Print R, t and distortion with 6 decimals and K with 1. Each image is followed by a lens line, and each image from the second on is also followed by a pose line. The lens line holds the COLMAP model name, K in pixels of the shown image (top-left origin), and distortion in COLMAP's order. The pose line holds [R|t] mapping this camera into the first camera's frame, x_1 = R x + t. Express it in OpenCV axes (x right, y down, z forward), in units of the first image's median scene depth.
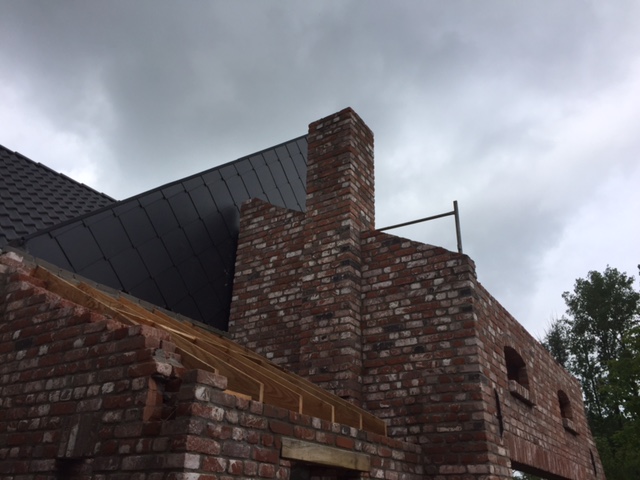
lens RADIAL K [[546.5, 0, 325.3], [0, 546.5, 240.7], [0, 0, 1]] dist [0.087746, -0.118993]
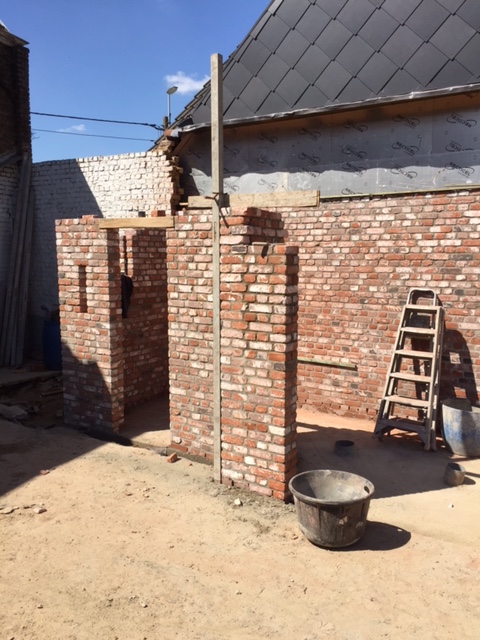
lens RADIAL K [[546.5, 0, 237.9], [0, 546.5, 326.0], [0, 0, 1]] dist [0.087746, -0.118993]
pose [[-0.001498, 0.113607, -0.993525, 1.132738], [0.443534, 0.890530, 0.101161, 0.429819], [0.896257, -0.440510, -0.051722, 0.827072]]
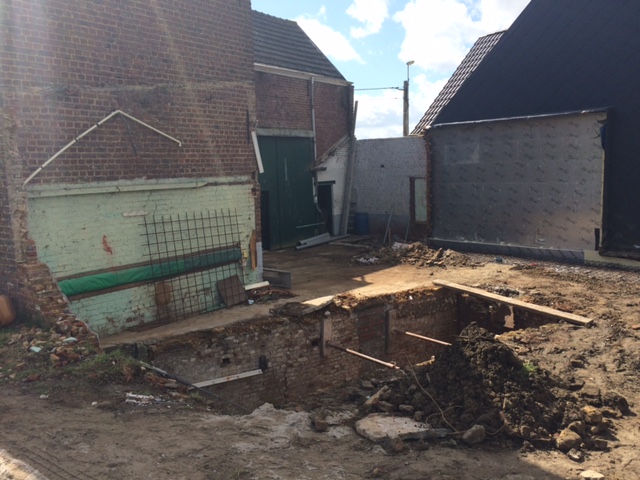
lens RADIAL K [[535.8, 0, 320.3], [0, 535.8, 242.5], [0, 0, 1]] dist [0.020001, -0.004374]
pose [[-0.246699, 0.121989, -0.961383, 3.048382], [0.458618, 0.888620, -0.004930, 0.372400], [0.853703, -0.442124, -0.275168, 0.863740]]
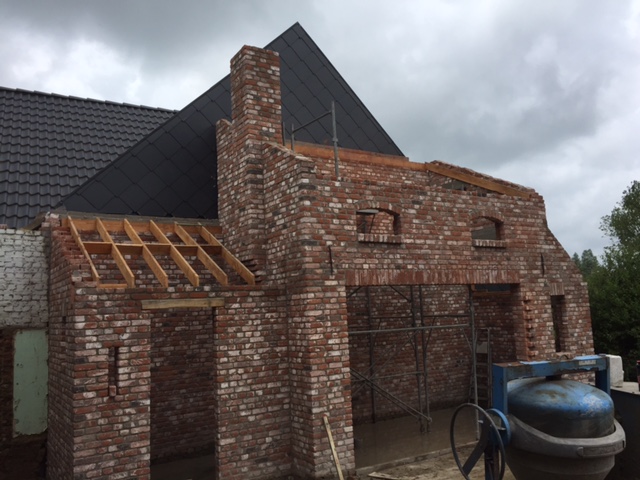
lens RADIAL K [[546.5, 0, 322.9], [0, 546.5, 238.7], [0, 0, 1]] dist [0.087746, -0.118993]
pose [[0.906637, -0.117216, -0.405302, 0.864669], [0.245644, 0.927678, 0.281200, -0.172673], [0.343028, -0.354506, 0.869860, -0.309220]]
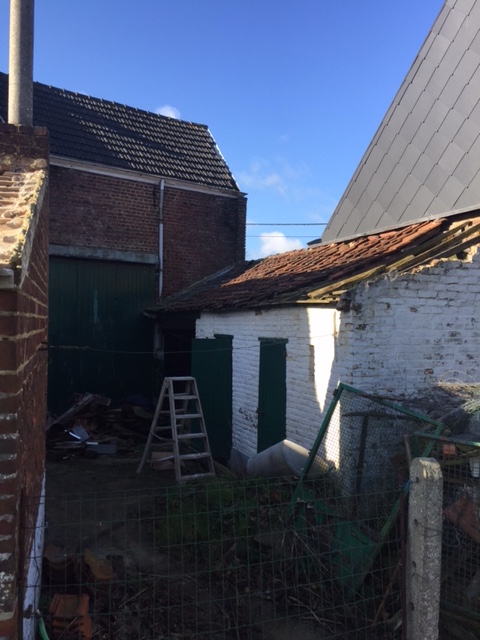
lens RADIAL K [[546.5, 0, 238.8], [0, 546.5, 319.7], [0, 0, 1]] dist [0.087746, -0.118993]
pose [[-0.552666, -0.043143, -0.832286, 1.469619], [0.348901, 0.894954, -0.278074, 0.780559], [0.756854, -0.444067, -0.479558, 1.536929]]
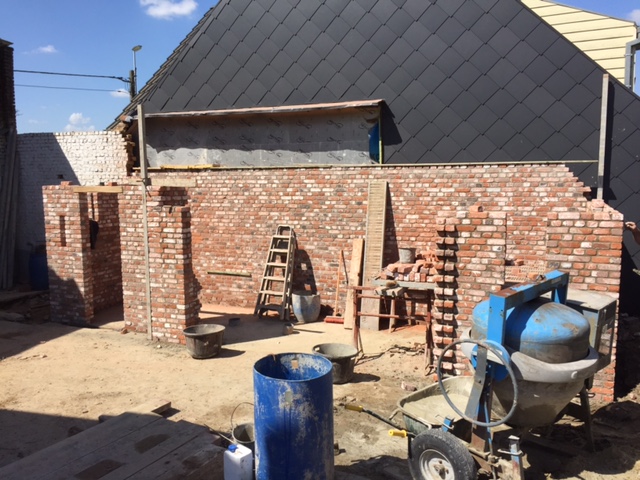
lens RADIAL K [[546.5, 0, 321.3], [0, 546.5, 236.8], [0, 0, 1]] dist [0.087746, -0.118993]
pose [[0.177139, 0.081897, -0.980773, 1.905018], [0.450120, 0.879460, 0.154733, 0.448730], [0.875222, -0.468874, 0.118923, 1.025065]]
